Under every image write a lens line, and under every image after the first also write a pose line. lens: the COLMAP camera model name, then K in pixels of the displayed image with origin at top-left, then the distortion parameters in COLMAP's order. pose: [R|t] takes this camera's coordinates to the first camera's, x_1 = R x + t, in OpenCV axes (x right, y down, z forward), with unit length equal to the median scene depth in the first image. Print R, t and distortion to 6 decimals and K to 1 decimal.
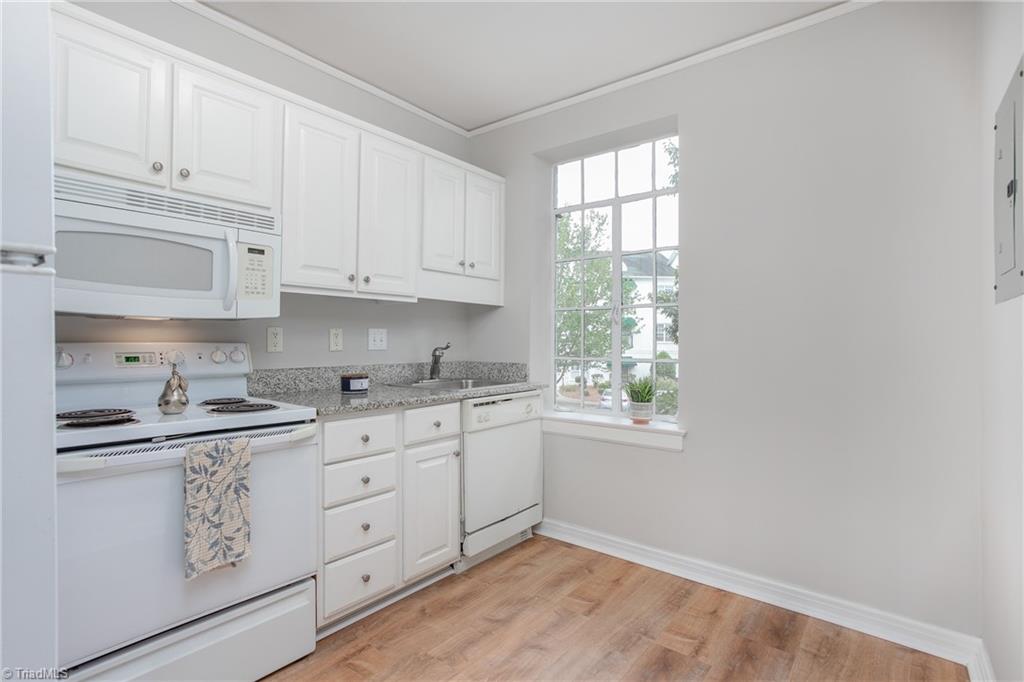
lens RADIAL K [[504.2, 0, 512.0], [0, 504.2, 341.0], [0, 0, 1]] dist [-0.033674, 0.001328]
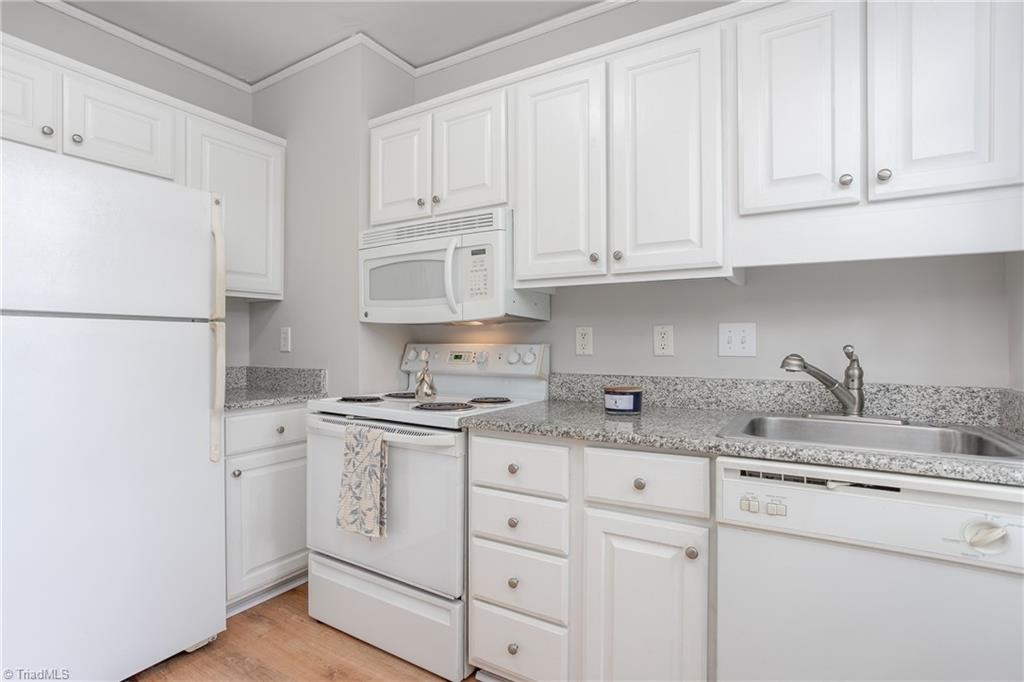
lens RADIAL K [[504.2, 0, 512.0], [0, 504.2, 341.0], [0, 0, 1]] dist [-0.033674, 0.001328]
pose [[0.128699, -0.005506, -0.991668, 0.385236], [-0.001609, 0.999982, -0.005761, 0.002692], [0.991682, 0.002337, 0.128688, 0.731607]]
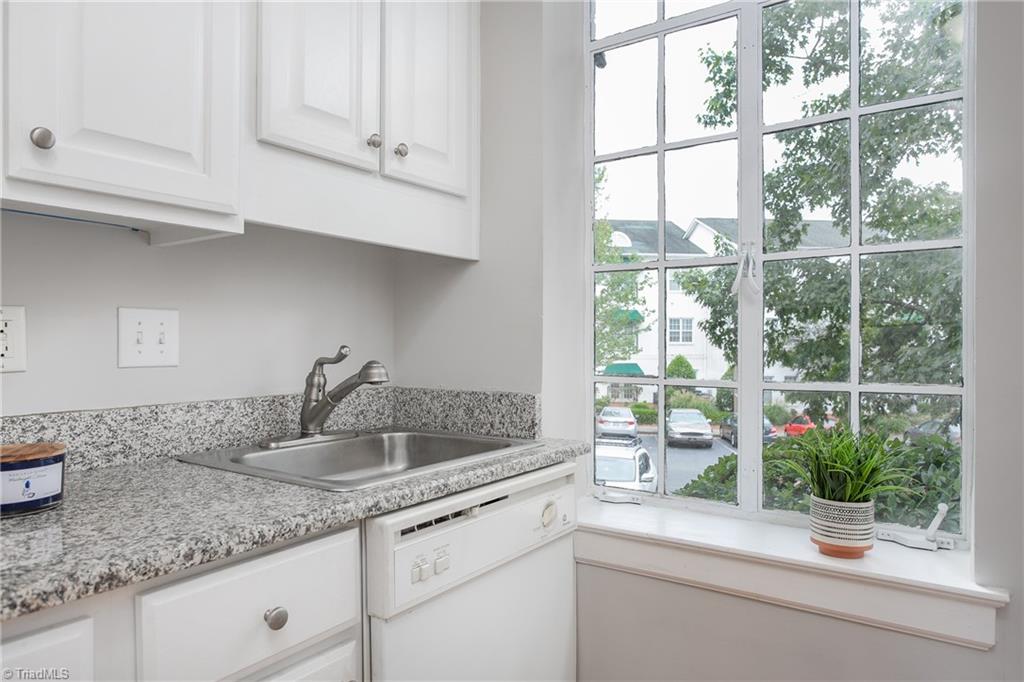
lens RADIAL K [[676.2, 0, 501.4], [0, 676.2, 346.8], [0, 0, 1]] dist [0.002784, 0.000576]
pose [[0.999164, -0.004848, 0.040594, -0.027588], [0.004568, 0.999965, 0.006969, 0.000748], [-0.040627, -0.006778, 0.999151, 0.557533]]
